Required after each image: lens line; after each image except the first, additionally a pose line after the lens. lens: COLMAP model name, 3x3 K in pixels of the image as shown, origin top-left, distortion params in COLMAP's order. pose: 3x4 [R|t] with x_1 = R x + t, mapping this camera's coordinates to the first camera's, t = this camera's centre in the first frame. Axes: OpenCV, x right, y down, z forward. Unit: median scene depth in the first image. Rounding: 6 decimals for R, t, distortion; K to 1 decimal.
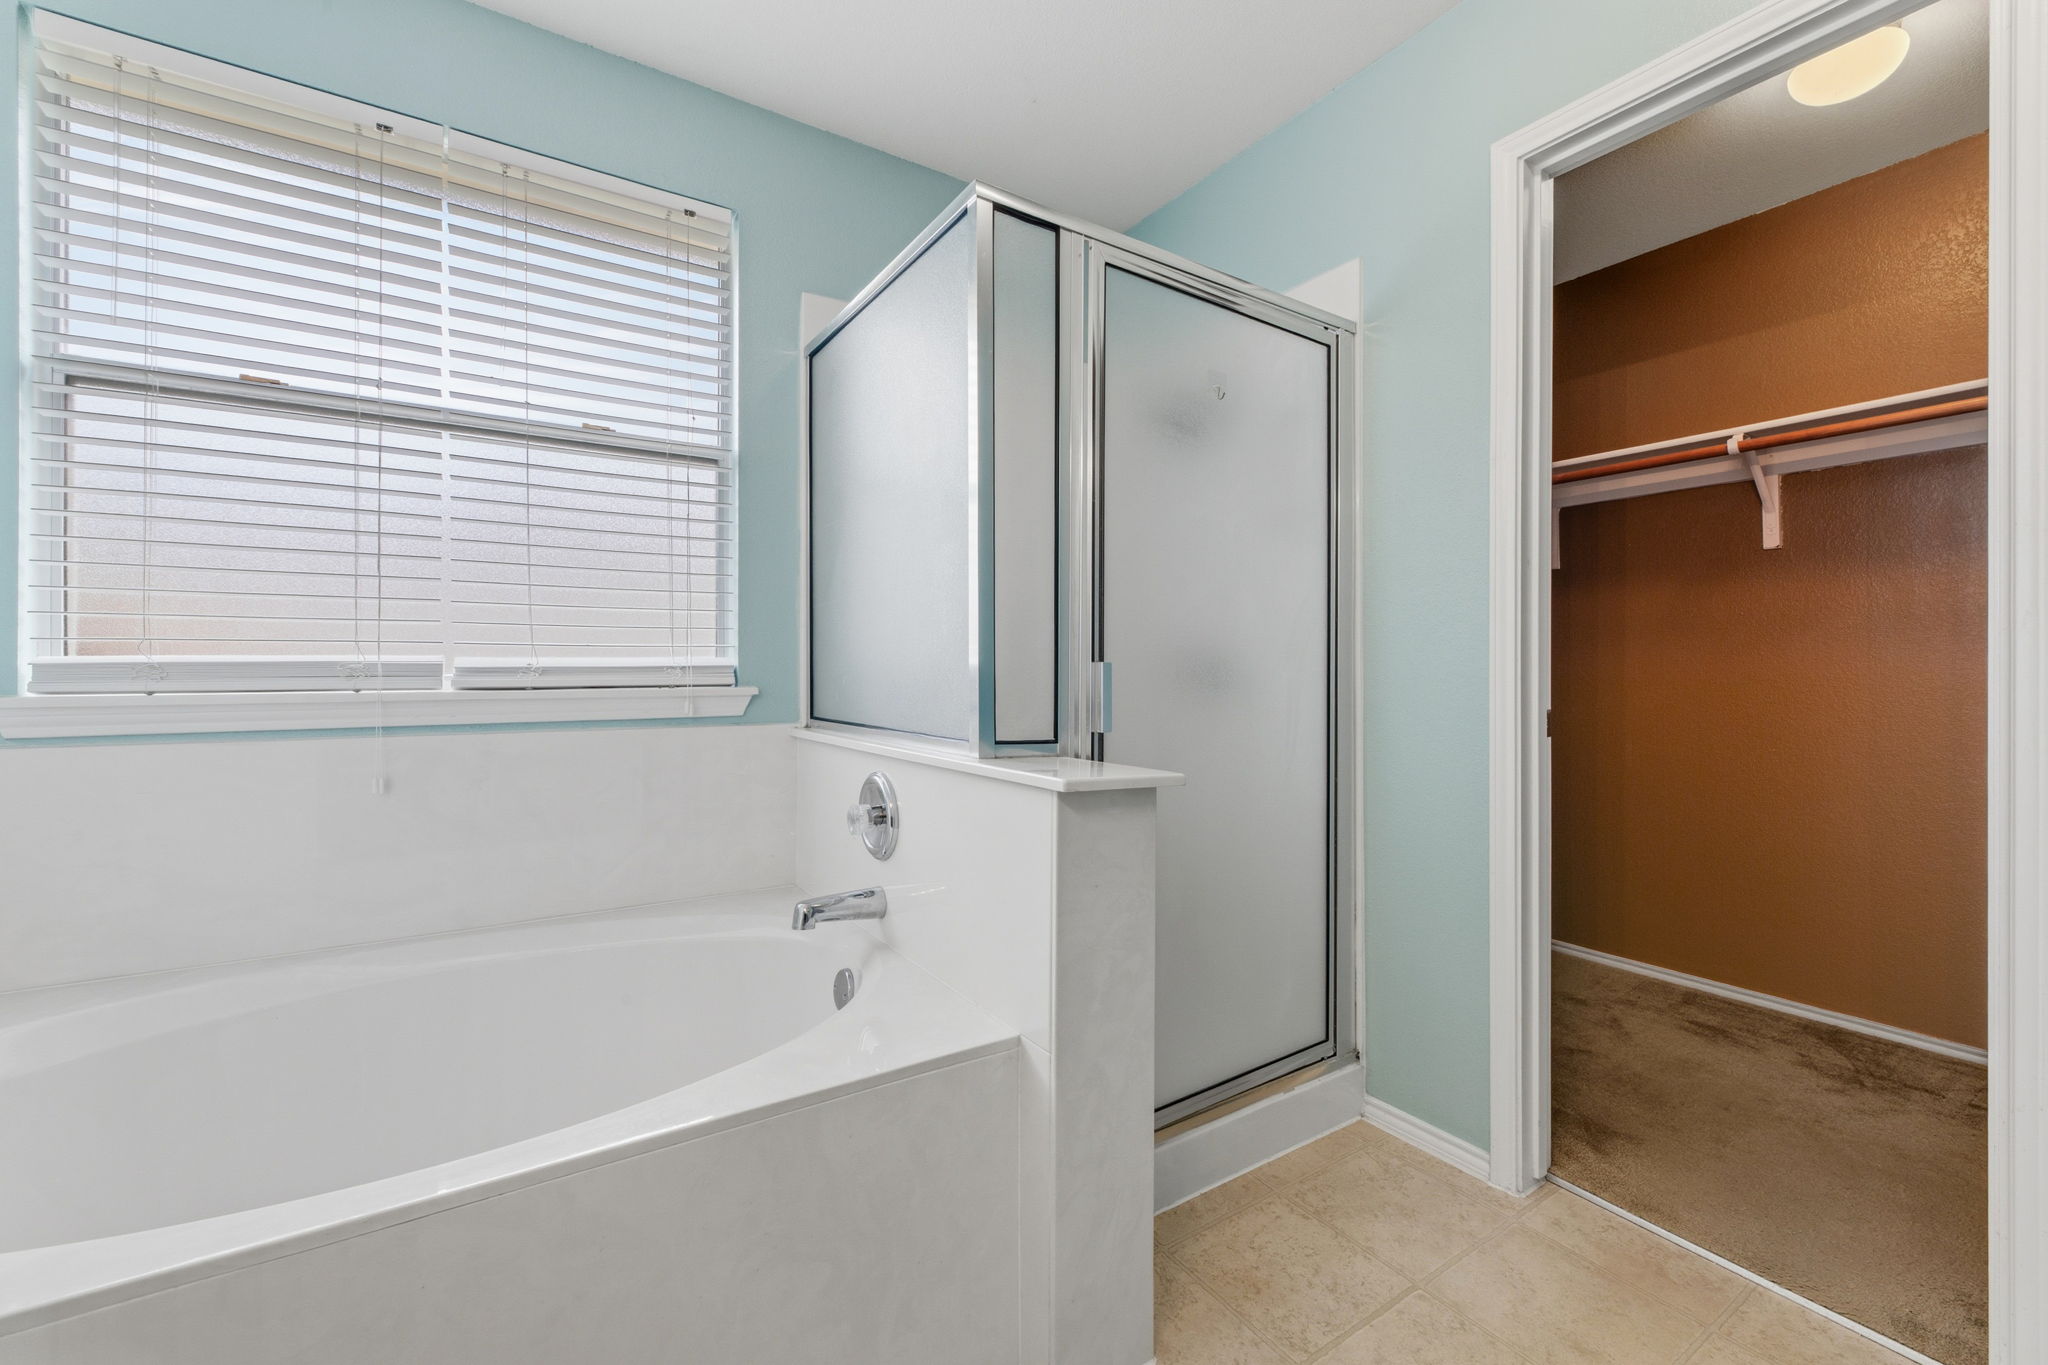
lens RADIAL K [[830.1, 0, 1030.6], [0, 830.1, 663.5], [0, 0, 1]] dist [0.000292, 0.000222]
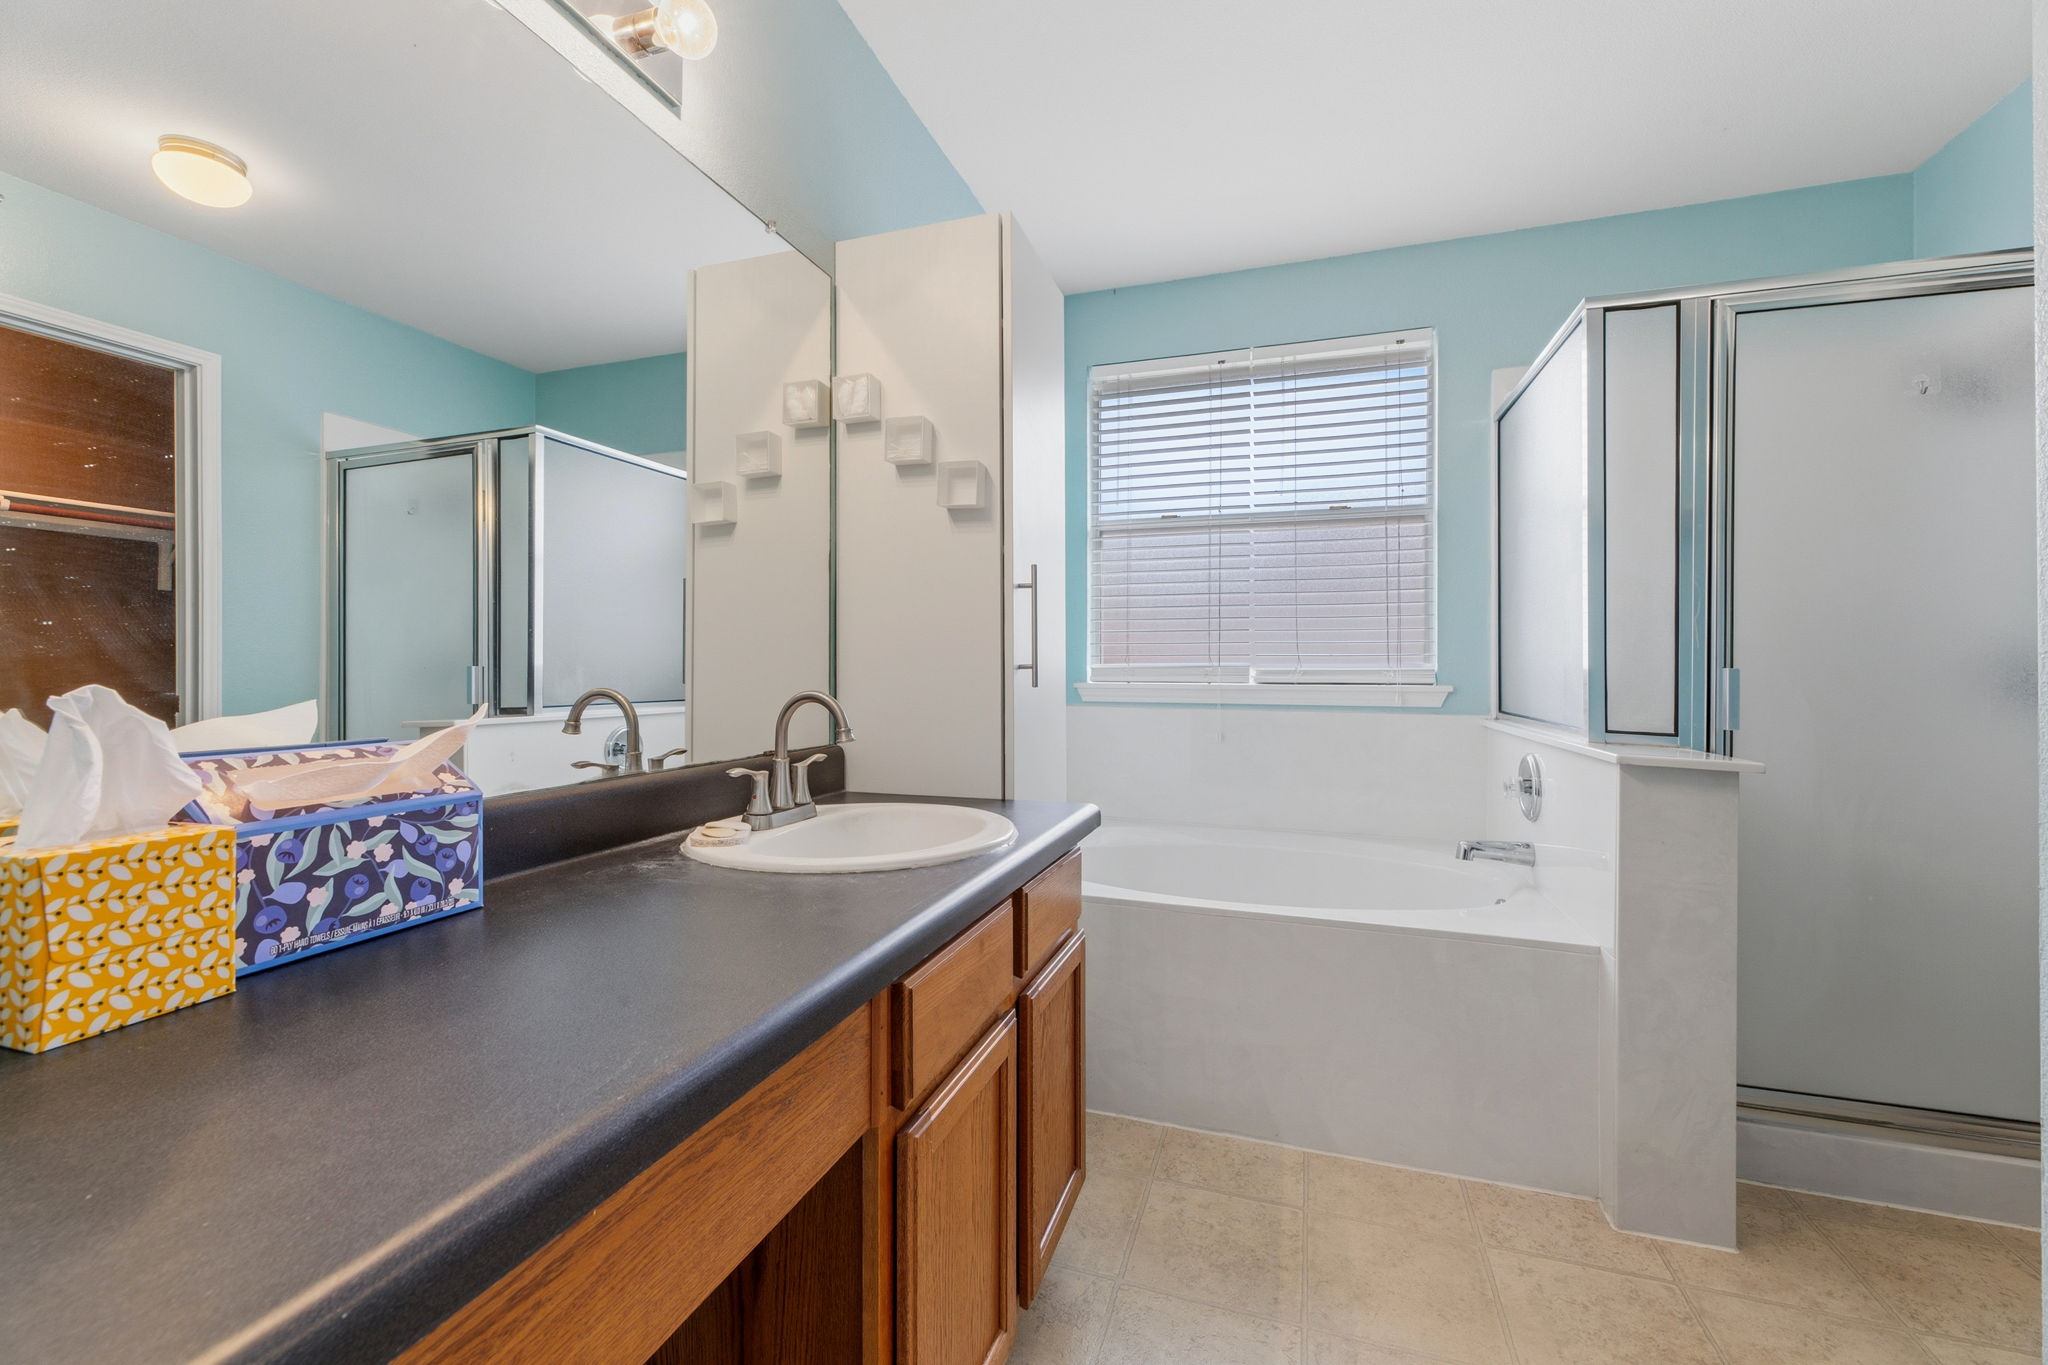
lens RADIAL K [[830.1, 0, 1029.3], [0, 830.1, 668.2], [0, 0, 1]] dist [0.000292, 0.000222]
pose [[0.624341, 0.002763, -0.781147, 0.338144], [-0.000964, 0.999996, 0.002767, -0.003659], [0.781151, -0.000974, 0.624341, -0.412995]]
